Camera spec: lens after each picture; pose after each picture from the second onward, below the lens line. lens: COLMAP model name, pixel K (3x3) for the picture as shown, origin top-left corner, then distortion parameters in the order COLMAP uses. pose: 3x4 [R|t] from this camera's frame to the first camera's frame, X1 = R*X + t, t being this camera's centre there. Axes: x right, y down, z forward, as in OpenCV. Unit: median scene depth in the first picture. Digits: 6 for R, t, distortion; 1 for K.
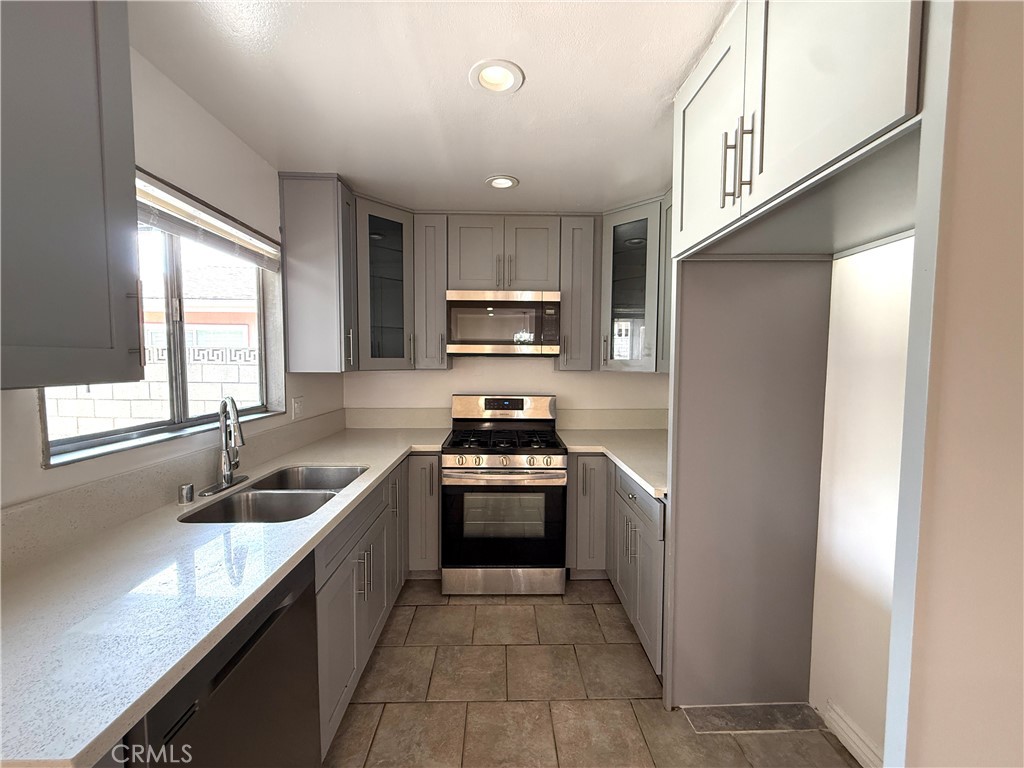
lens RADIAL K [[410.1, 0, 510.5], [0, 410.1, 384.4], [0, 0, 1]] dist [0.001983, -0.000108]
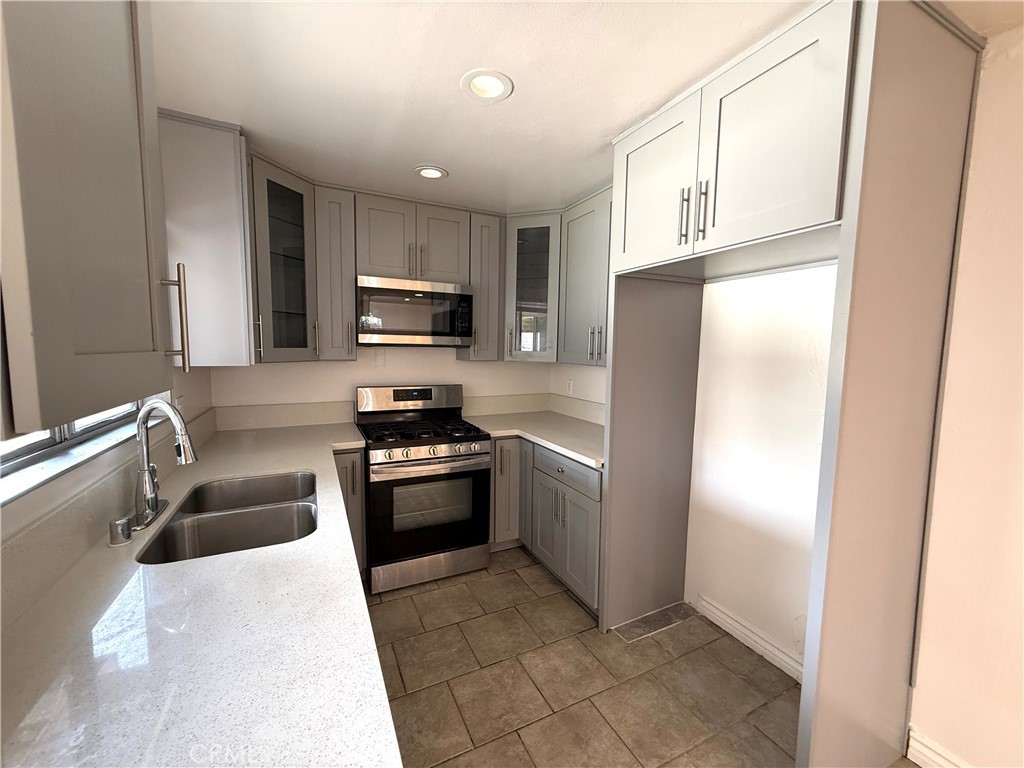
lens RADIAL K [[410.1, 0, 510.1], [0, 410.1, 384.4], [0, 0, 1]] dist [0.001983, -0.000108]
pose [[0.908063, -0.028525, 0.417862, -0.278272], [0.012180, 0.999055, 0.041731, -0.019846], [-0.418657, -0.032805, 0.907552, 0.002362]]
